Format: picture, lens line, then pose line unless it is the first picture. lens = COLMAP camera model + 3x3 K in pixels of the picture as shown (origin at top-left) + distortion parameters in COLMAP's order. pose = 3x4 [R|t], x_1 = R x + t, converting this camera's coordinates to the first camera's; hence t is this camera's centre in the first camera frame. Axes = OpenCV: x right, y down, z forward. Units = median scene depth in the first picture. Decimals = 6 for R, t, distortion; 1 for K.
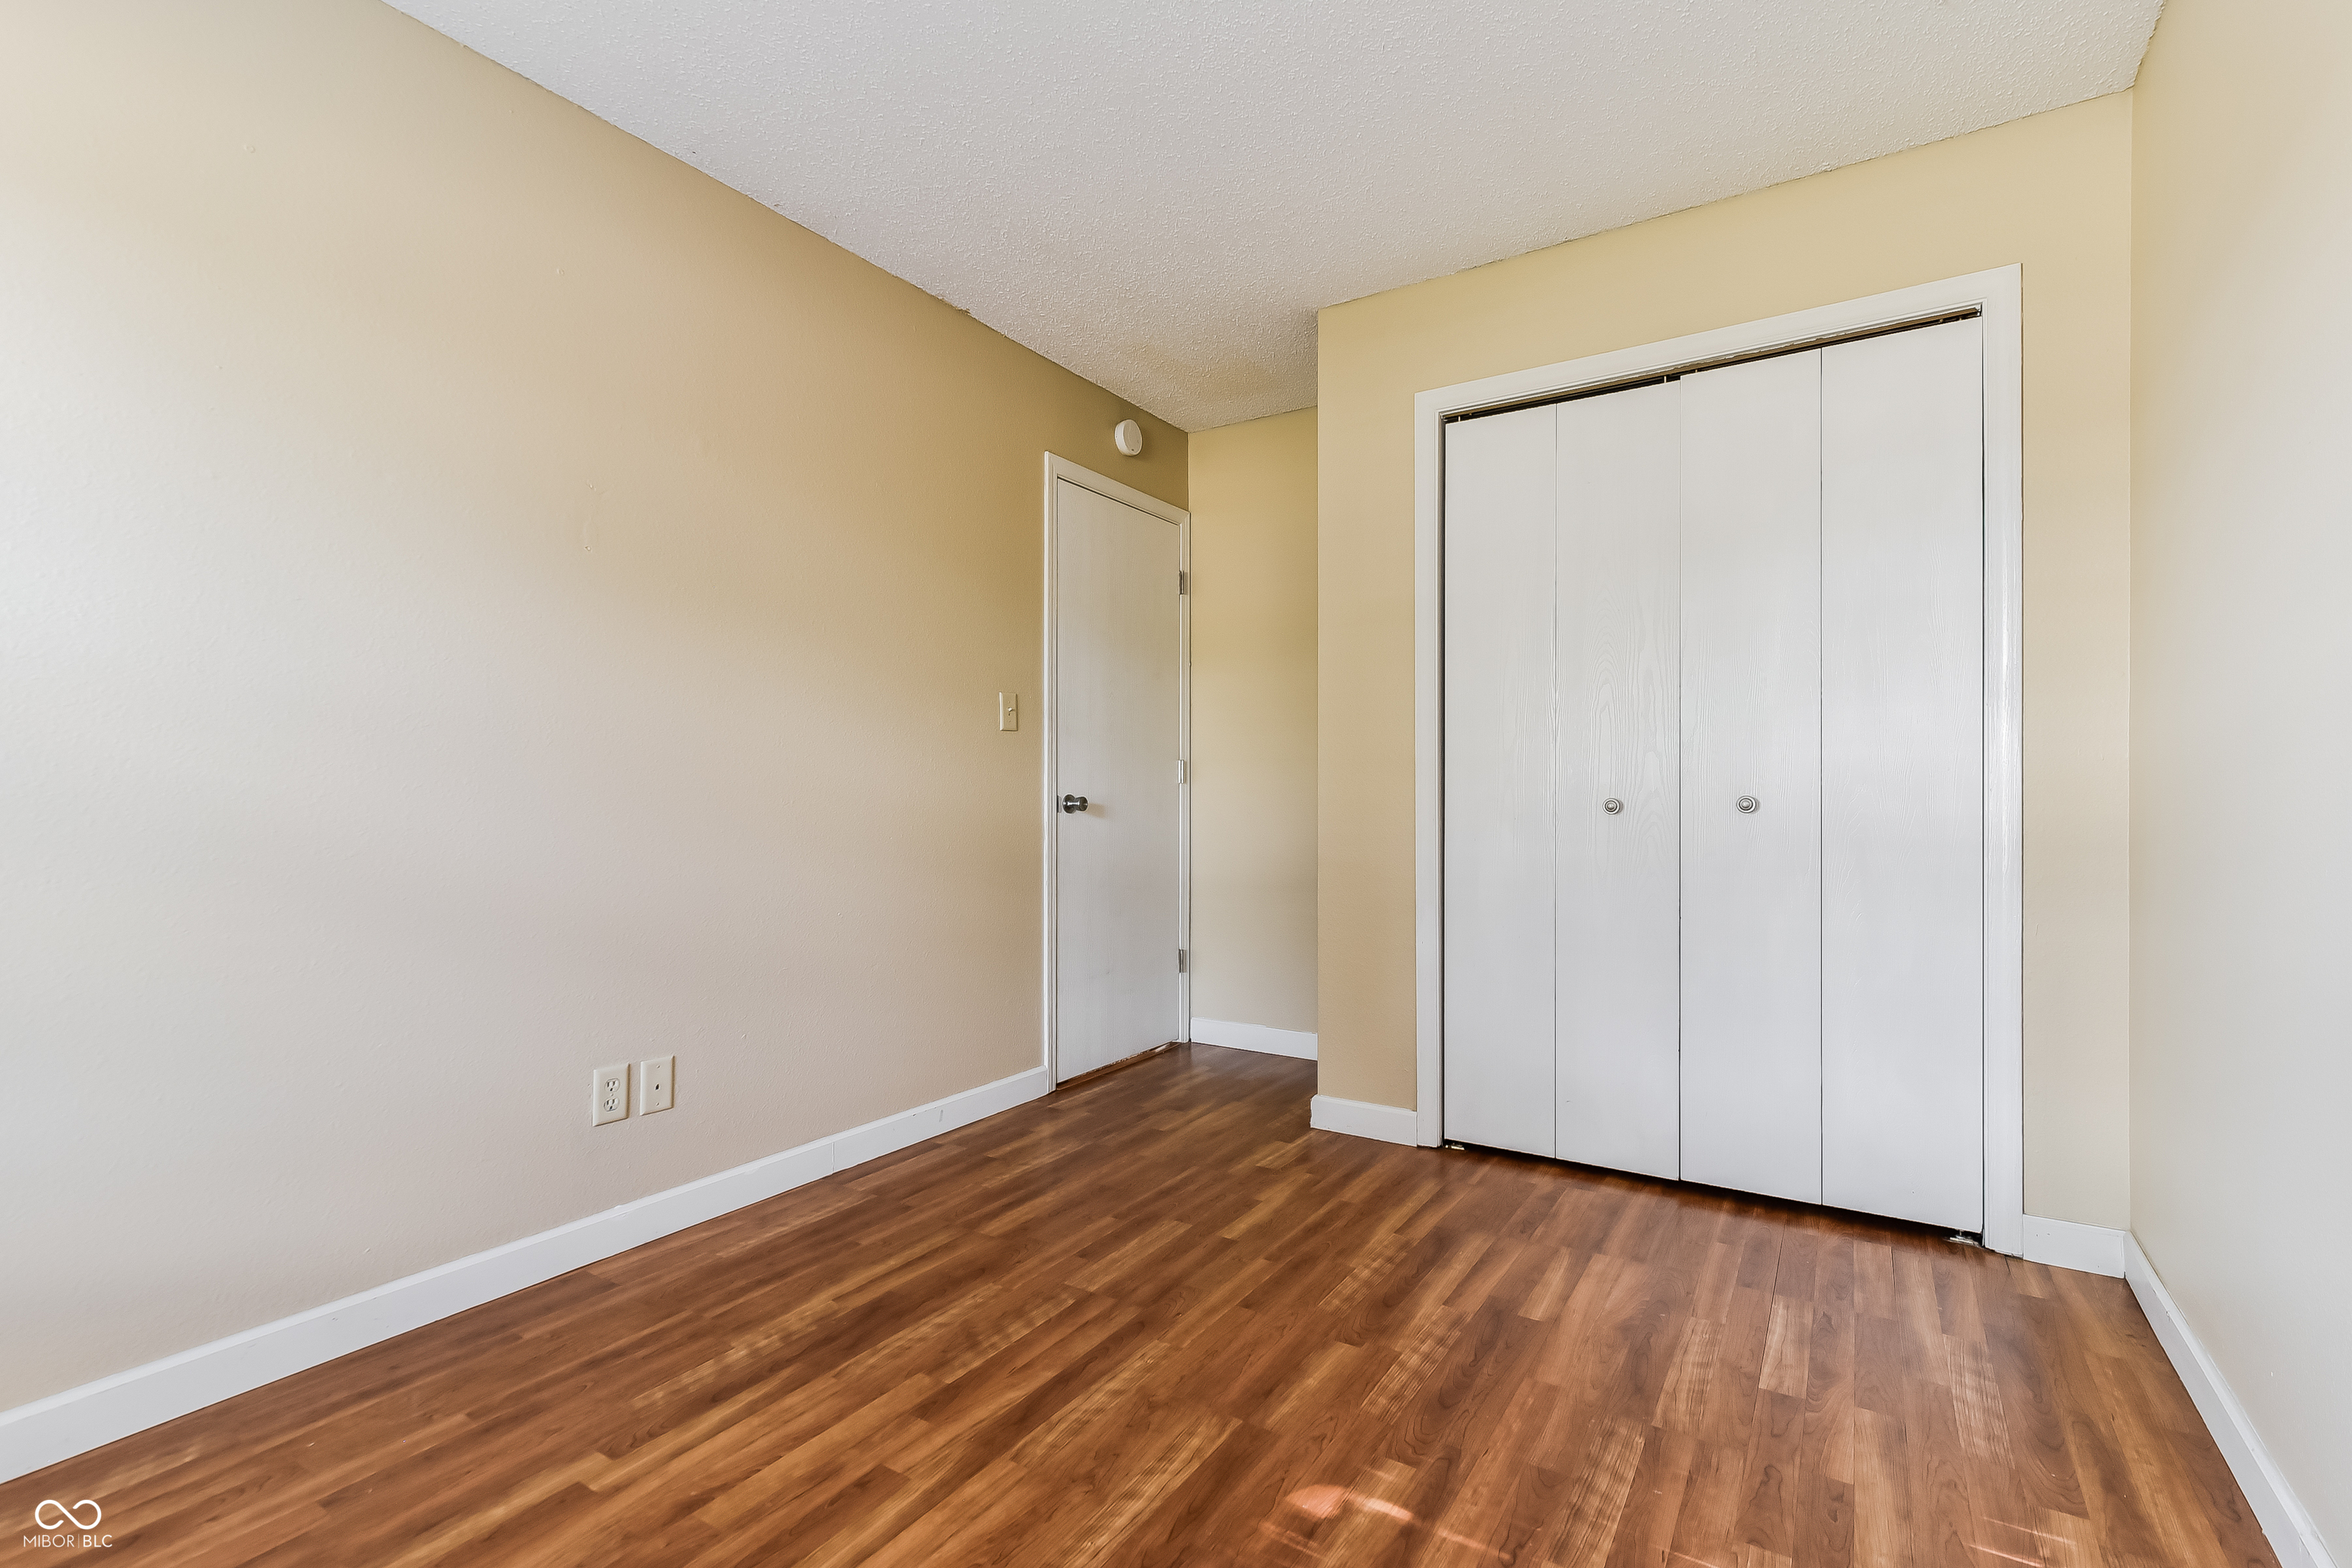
lens RADIAL K [[1071.4, 0, 1182.3], [0, 1071.4, 789.2], [0, 0, 1]] dist [0.000326, 0.000034]
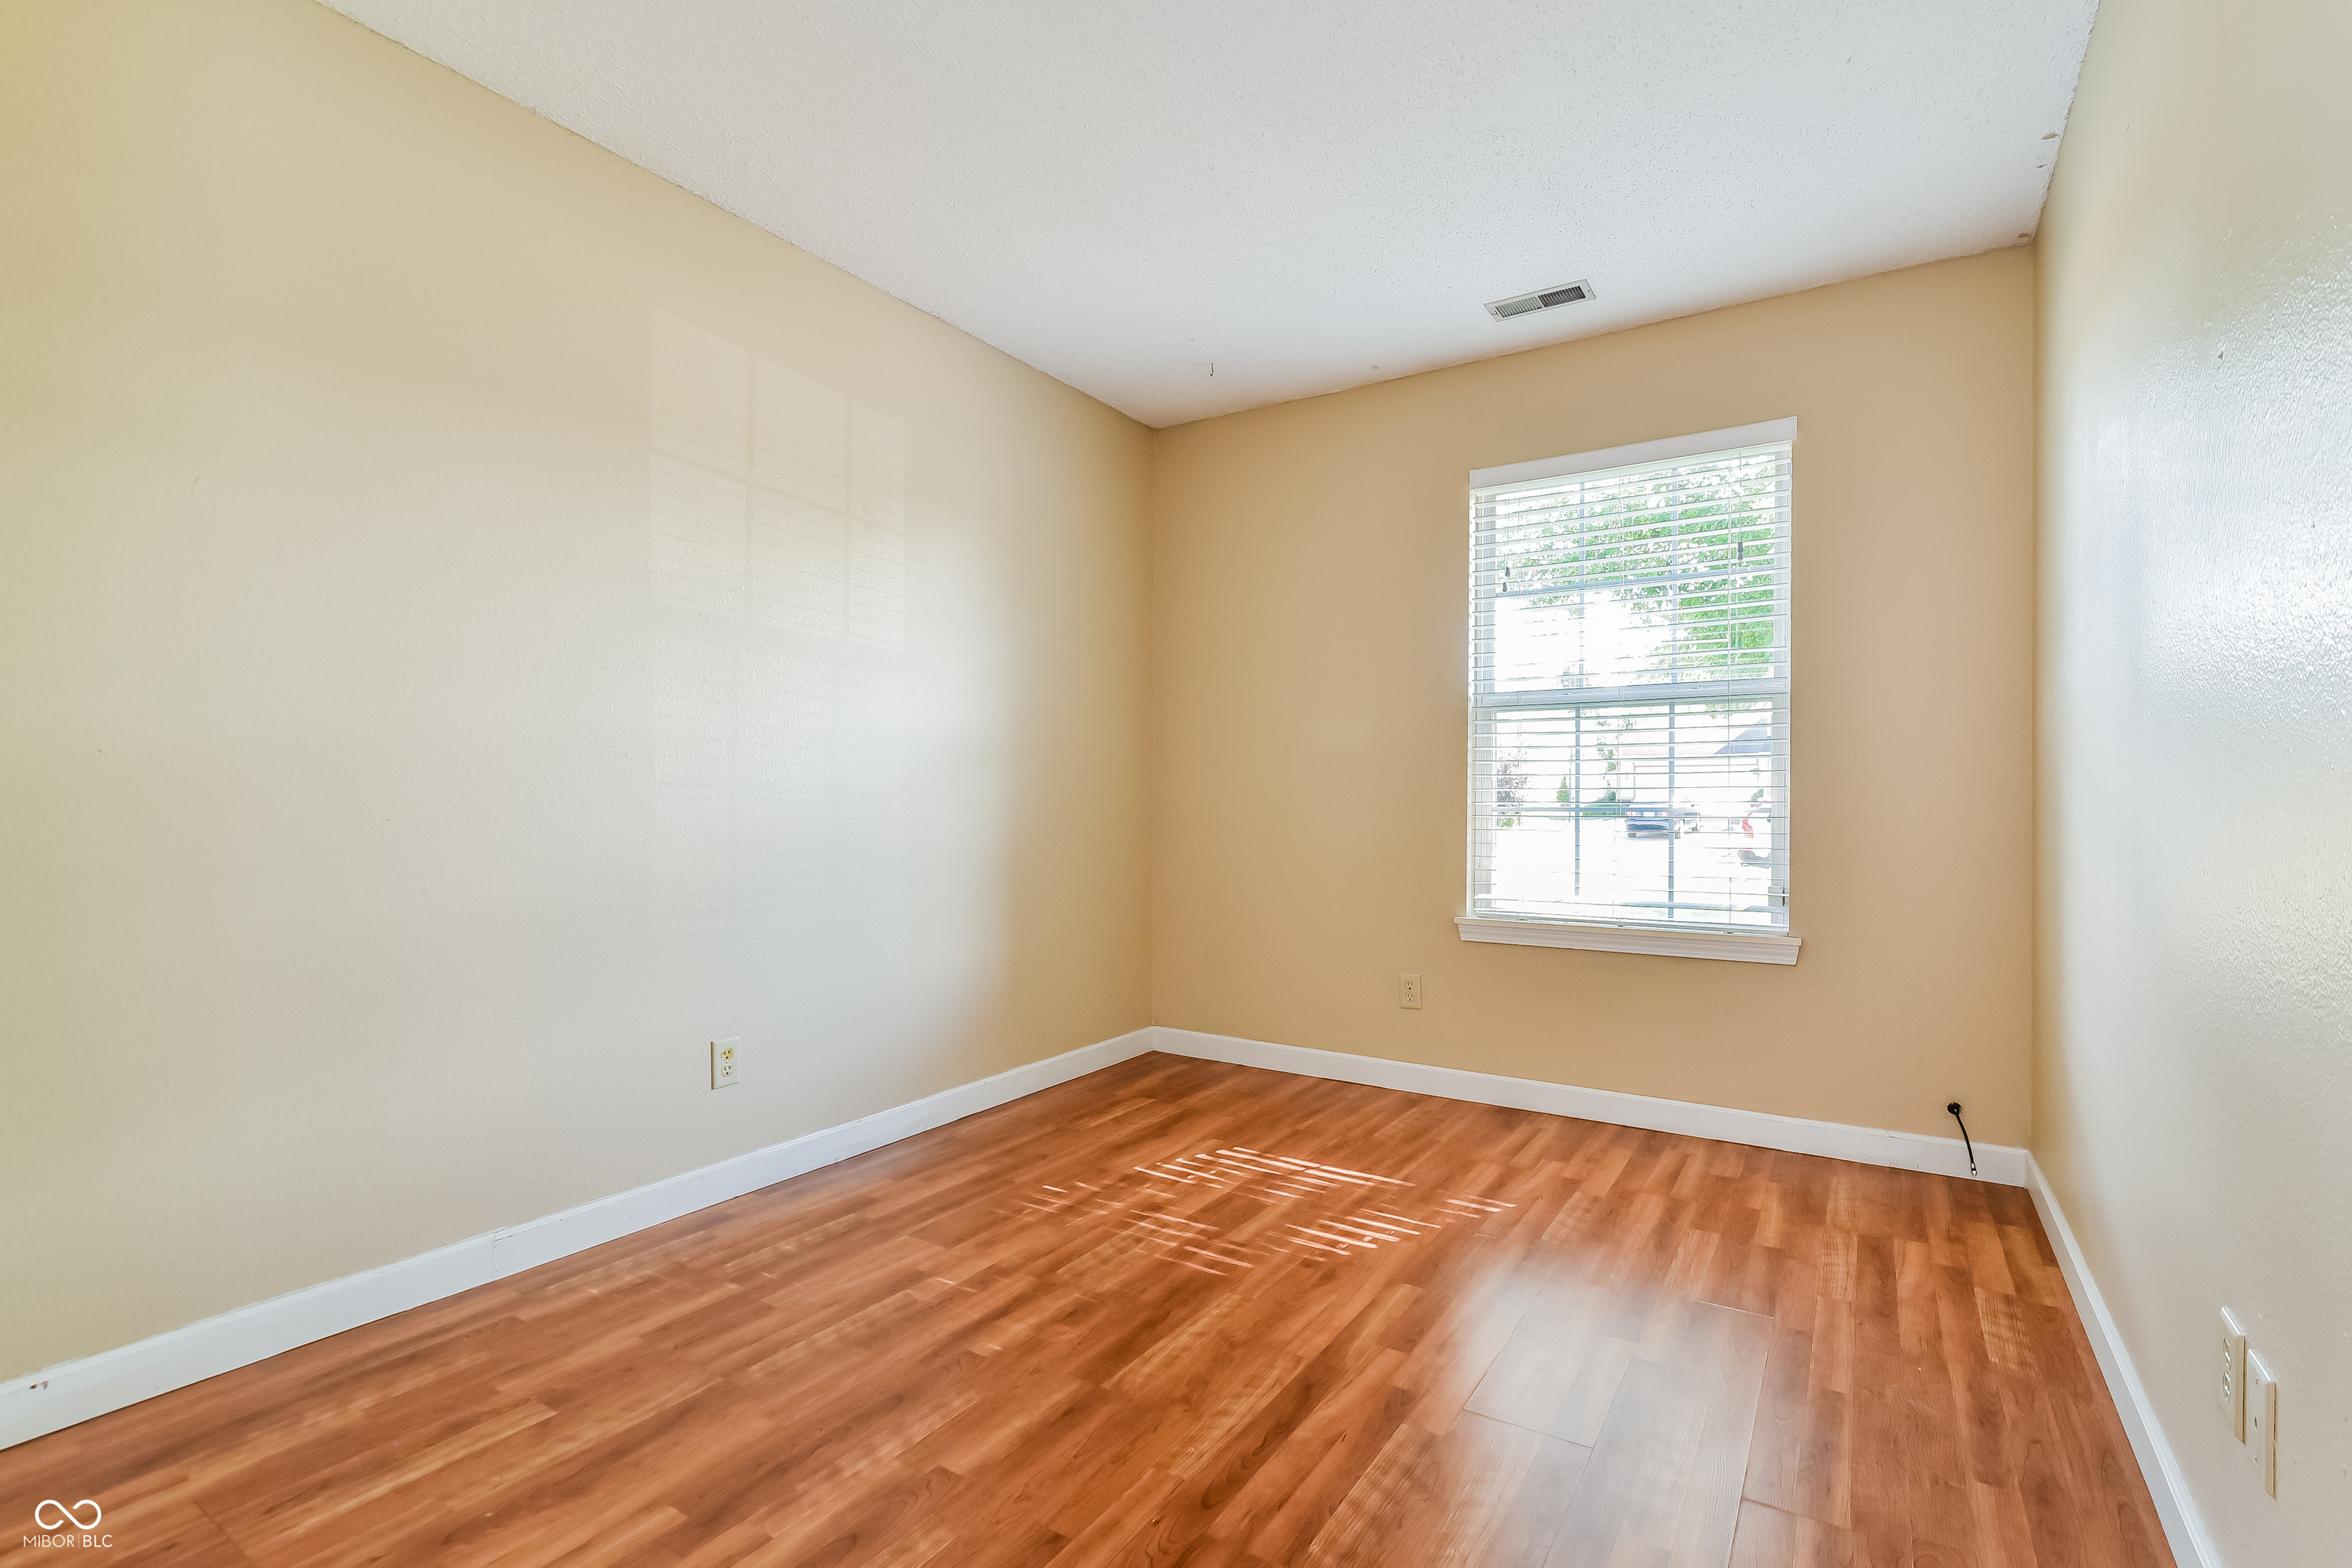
lens RADIAL K [[1071.4, 0, 1174.7], [0, 1071.4, 794.5], [0, 0, 1]] dist [0.000326, 0.000034]
pose [[-0.999961, -0.002282, 0.008491, -0.024068], [-0.002360, 0.999955, -0.009238, 0.009855], [-0.008469, -0.009258, -0.999921, 1.984820]]
